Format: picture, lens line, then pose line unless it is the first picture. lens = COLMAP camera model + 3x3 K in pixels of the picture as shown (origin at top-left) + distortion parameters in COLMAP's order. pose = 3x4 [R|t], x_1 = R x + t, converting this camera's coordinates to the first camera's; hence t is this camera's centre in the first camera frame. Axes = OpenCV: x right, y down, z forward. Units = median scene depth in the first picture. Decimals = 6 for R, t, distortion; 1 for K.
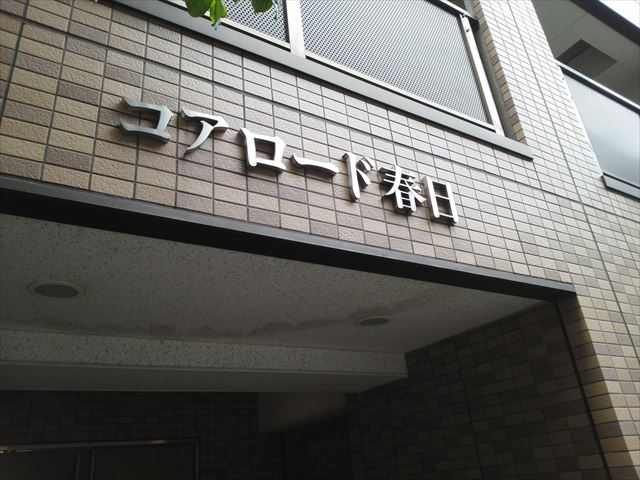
lens RADIAL K [[493.5, 0, 319.2], [0, 493.5, 239.4], [0, 0, 1]] dist [-0.006041, -0.003510]
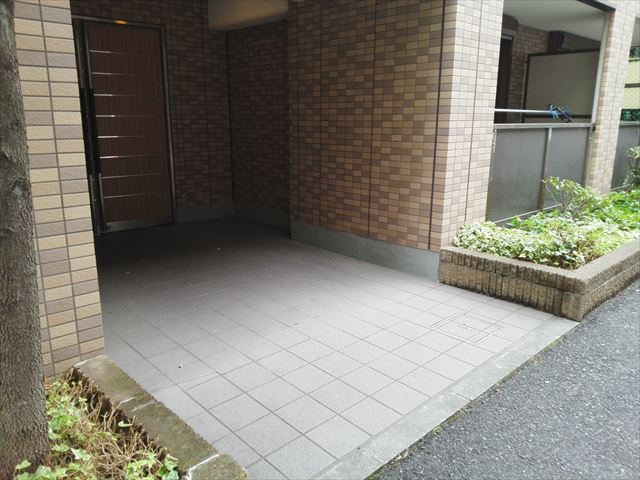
lens RADIAL K [[493.5, 0, 317.5], [0, 493.5, 238.9], [0, 0, 1]] dist [-0.006041, -0.003510]
pose [[0.973519, 0.039111, 0.225234, -0.218631], [-0.174543, 0.763436, 0.621852, -0.063083], [-0.147630, -0.644698, 0.750046, -0.649597]]
